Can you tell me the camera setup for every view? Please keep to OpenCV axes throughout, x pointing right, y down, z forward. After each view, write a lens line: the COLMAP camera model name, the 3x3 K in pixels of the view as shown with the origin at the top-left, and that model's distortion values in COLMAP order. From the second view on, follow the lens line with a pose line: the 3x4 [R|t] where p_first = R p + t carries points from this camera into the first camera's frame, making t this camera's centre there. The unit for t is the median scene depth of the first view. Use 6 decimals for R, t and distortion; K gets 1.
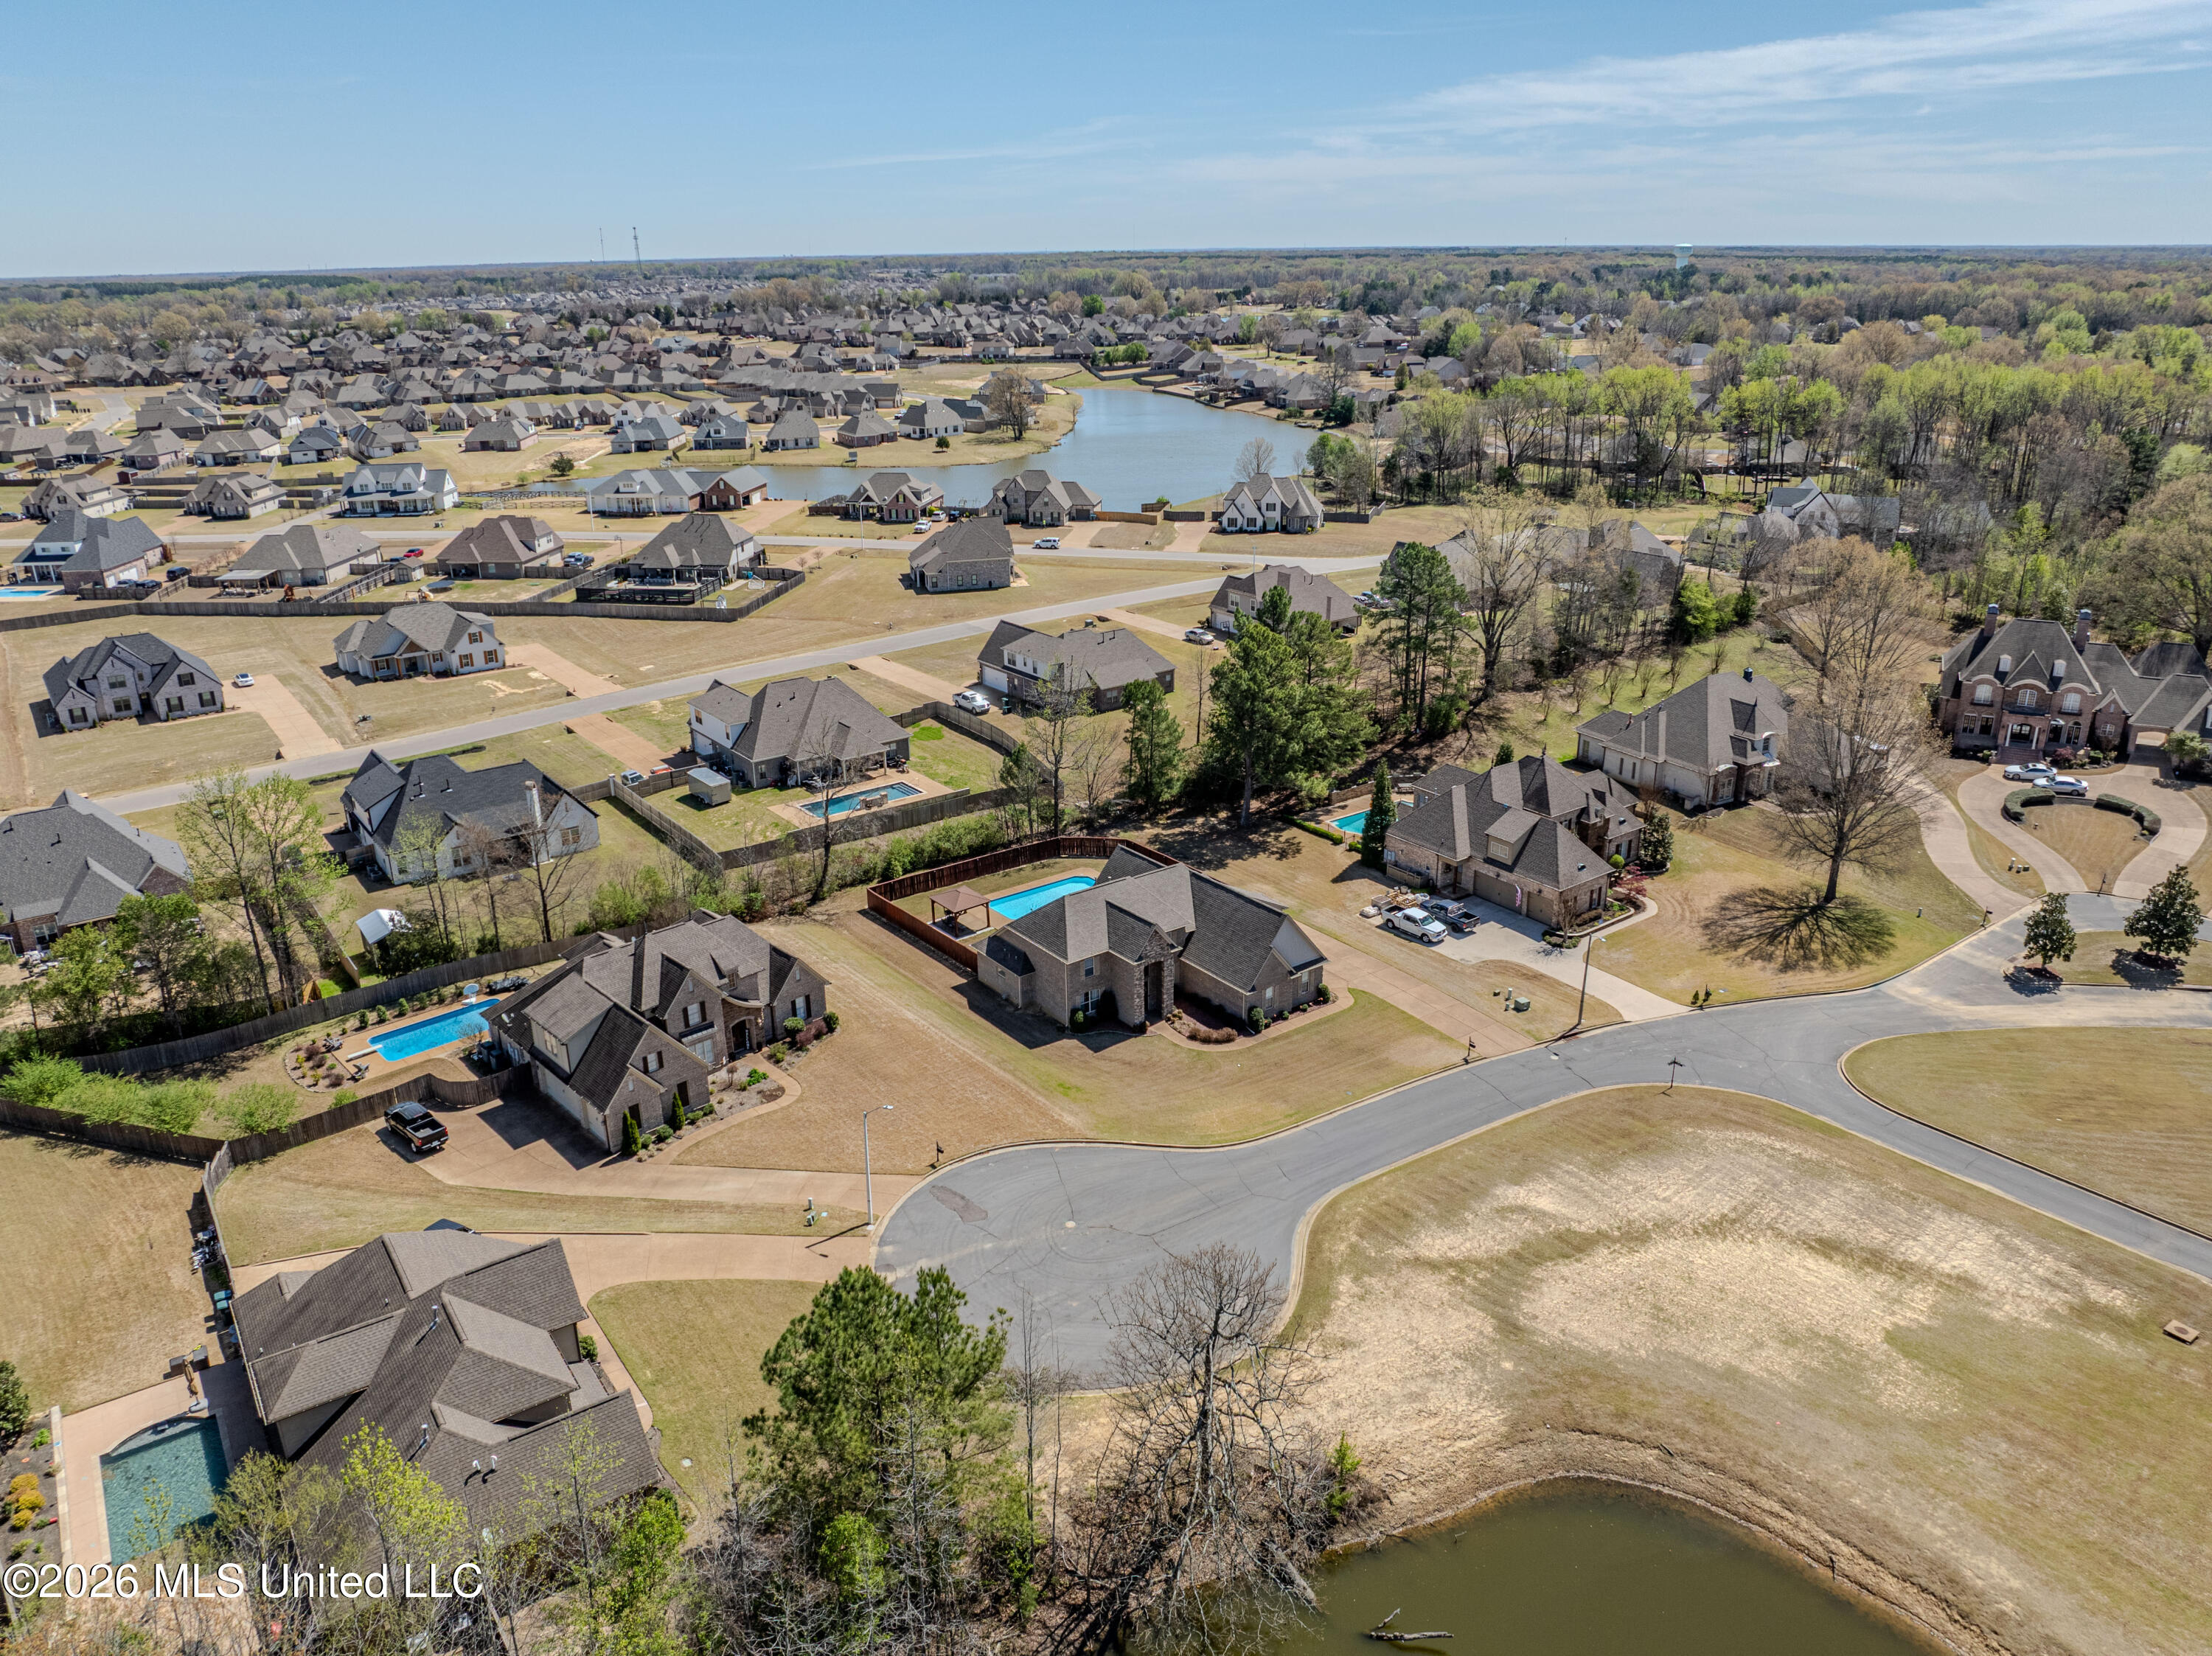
lens RADIAL K [[1554.1, 0, 1112.7], [0, 1554.1, 823.0], [0, 0, 1]] dist [-0.035220, -0.005336]
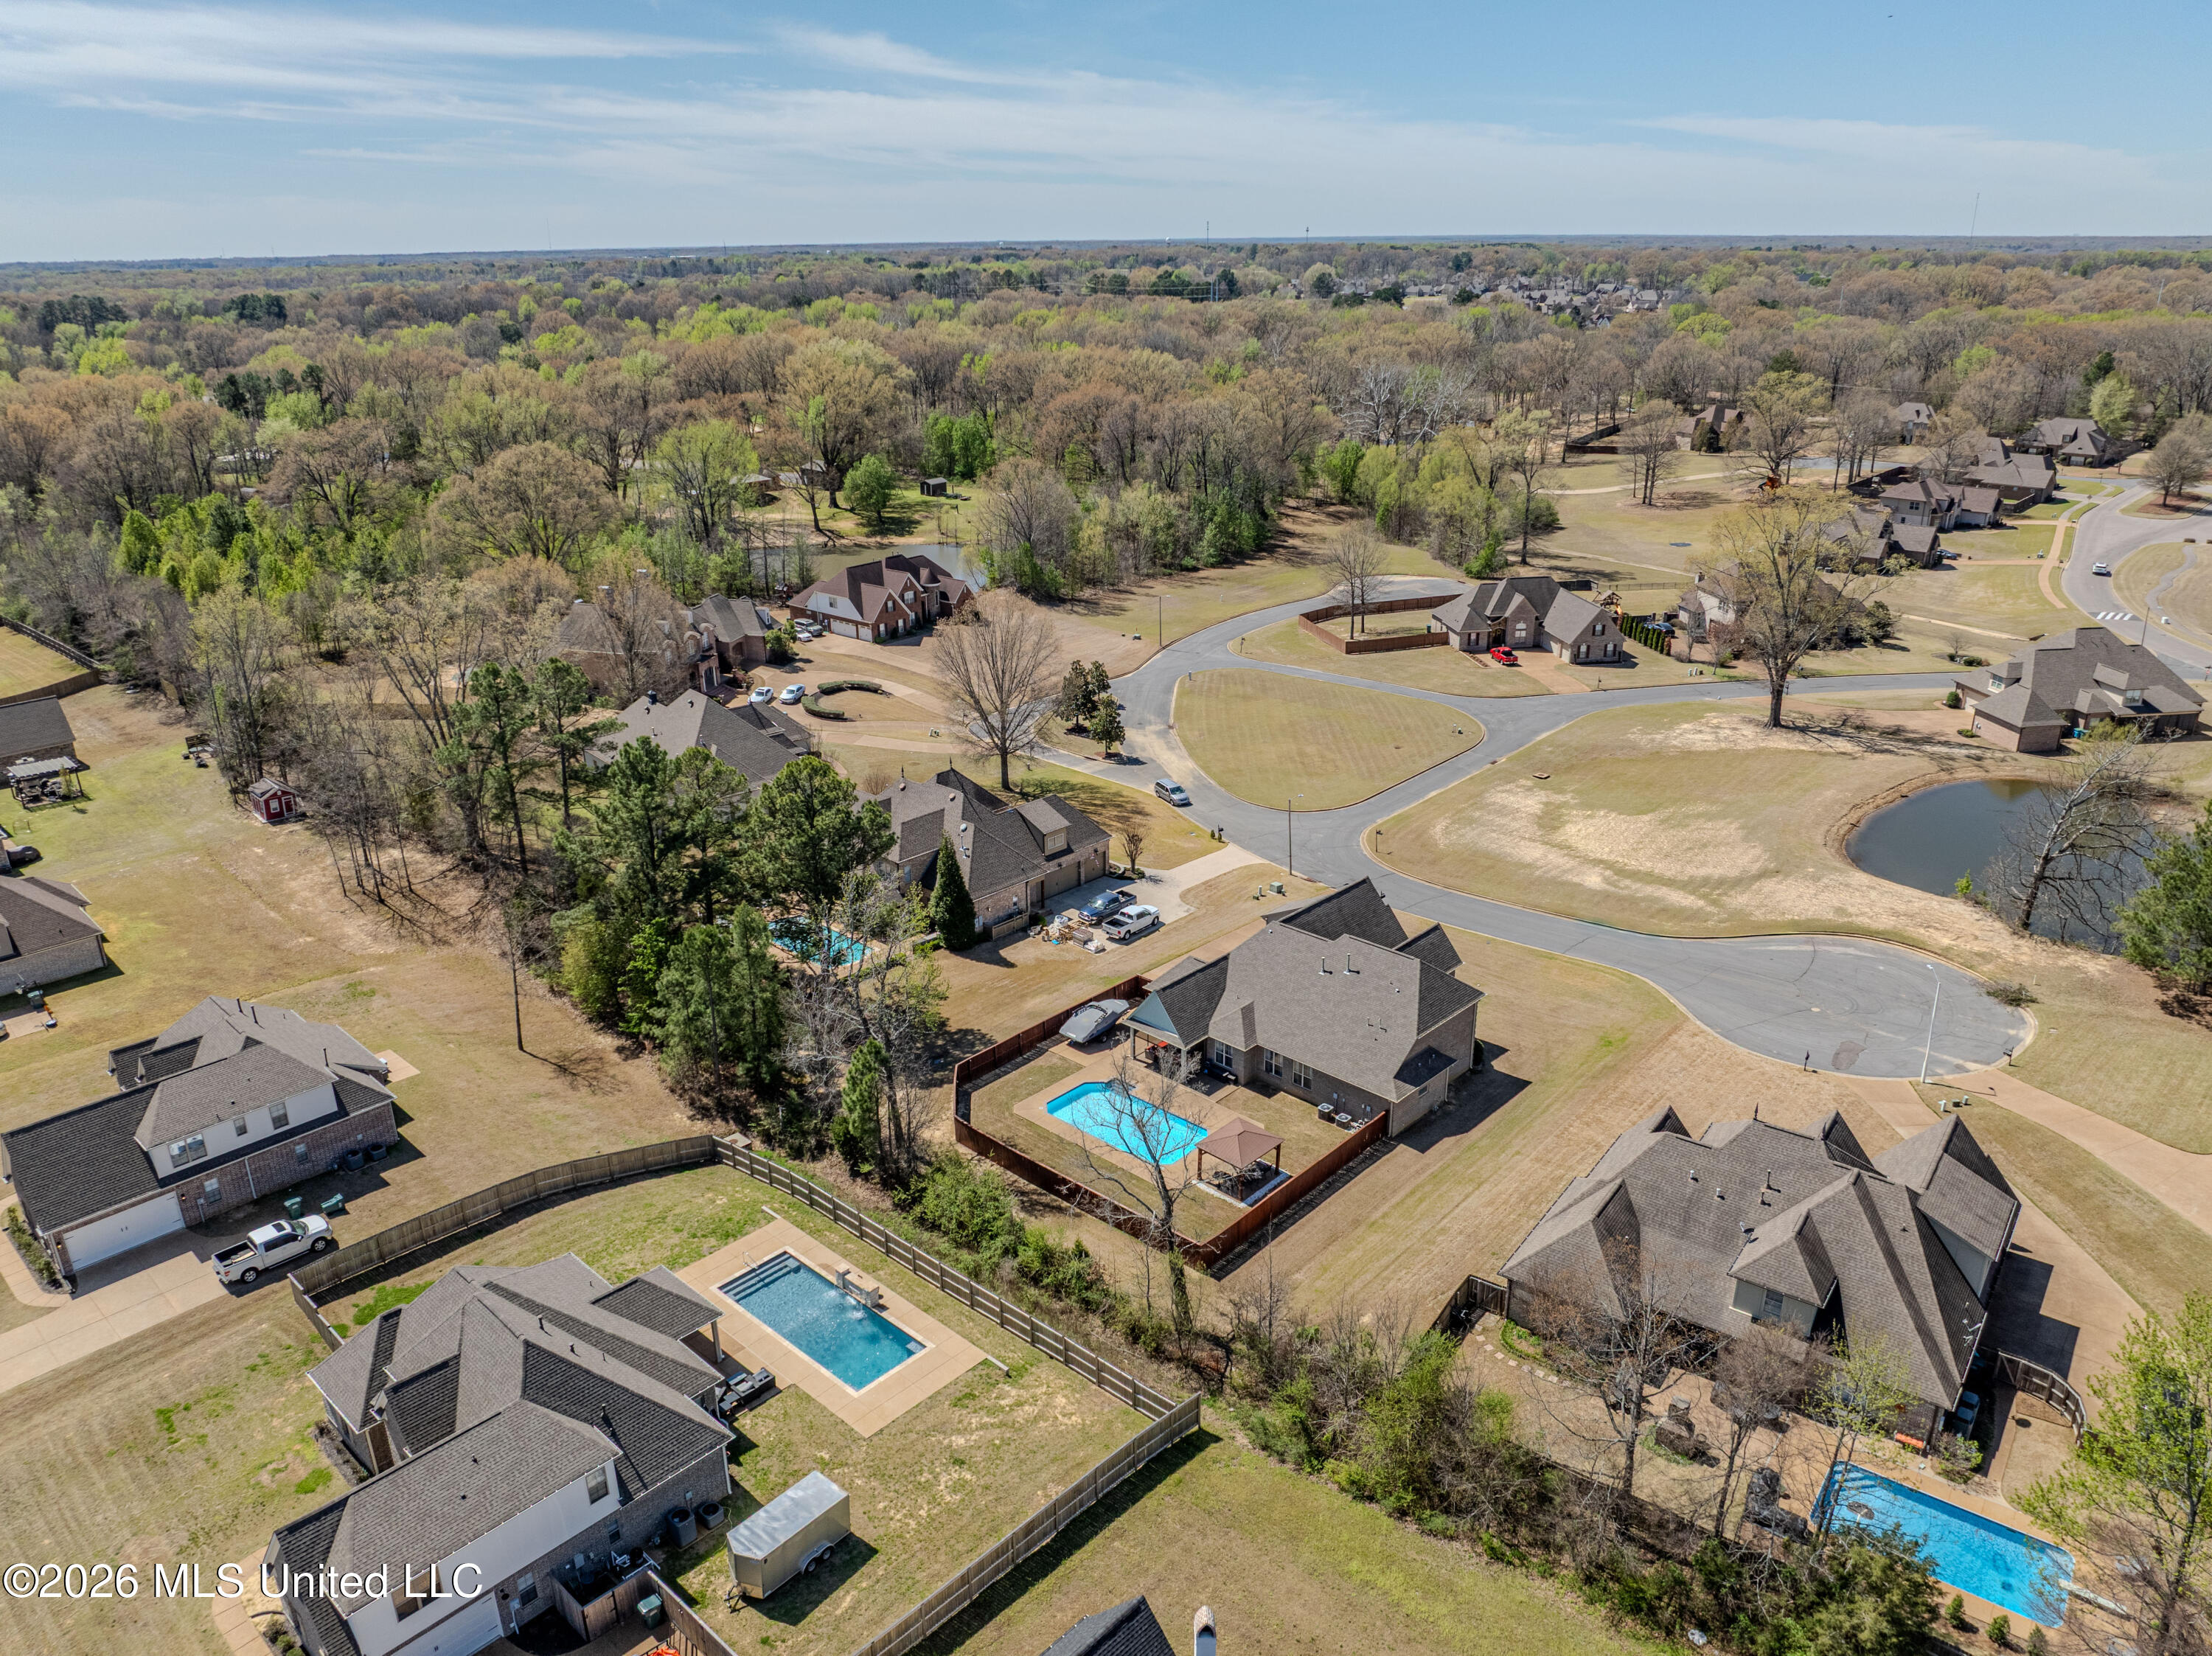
lens RADIAL K [[1567.2, 0, 1111.7], [0, 1567.2, 838.5], [0, 0, 1]] dist [-0.038593, 0.001678]
pose [[-0.174065, -0.342099, 0.923401, -0.694514], [0.357210, 0.851911, 0.382949, -0.361443], [-0.917662, 0.396506, -0.026087, 1.005887]]
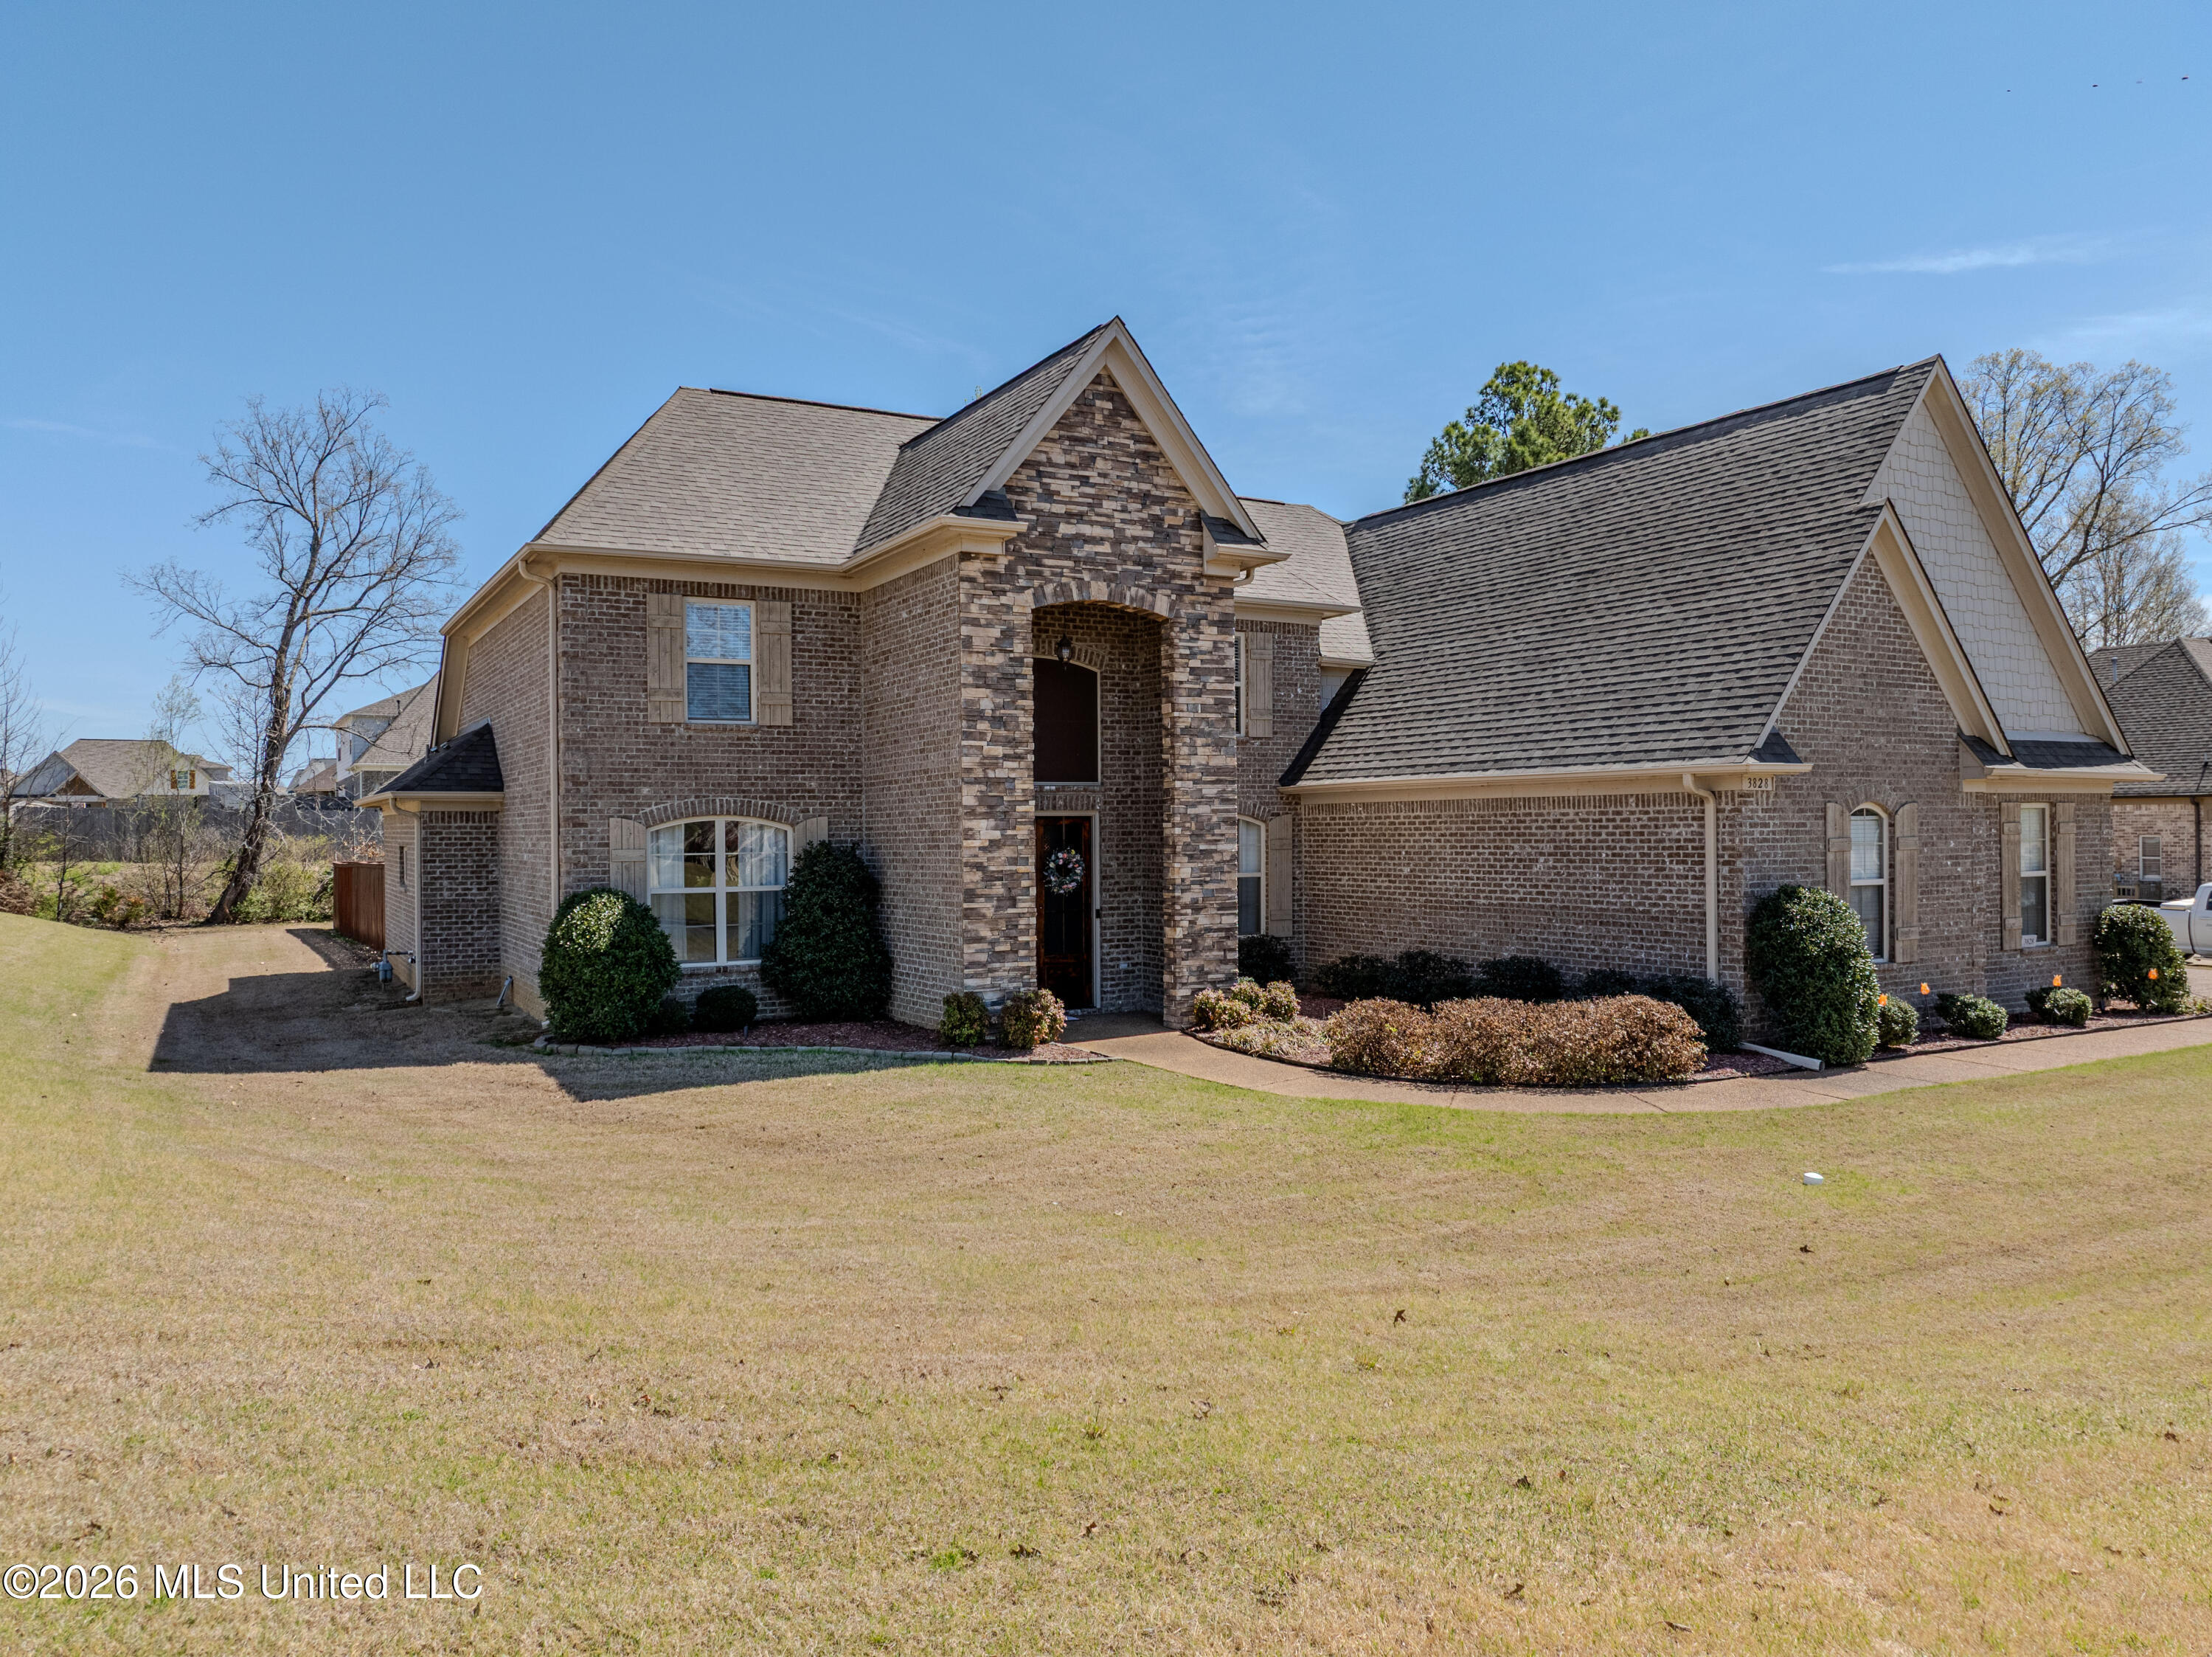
lens RADIAL K [[1555.9, 0, 1106.0], [0, 1555.9, 828.5], [0, 0, 1]] dist [-0.041040, -0.003228]
pose [[0.992683, 0.004201, -0.120677, 0.039106], [-0.045950, 0.937348, -0.345351, 0.140985], [0.111665, 0.348369, 0.930682, 0.735068]]
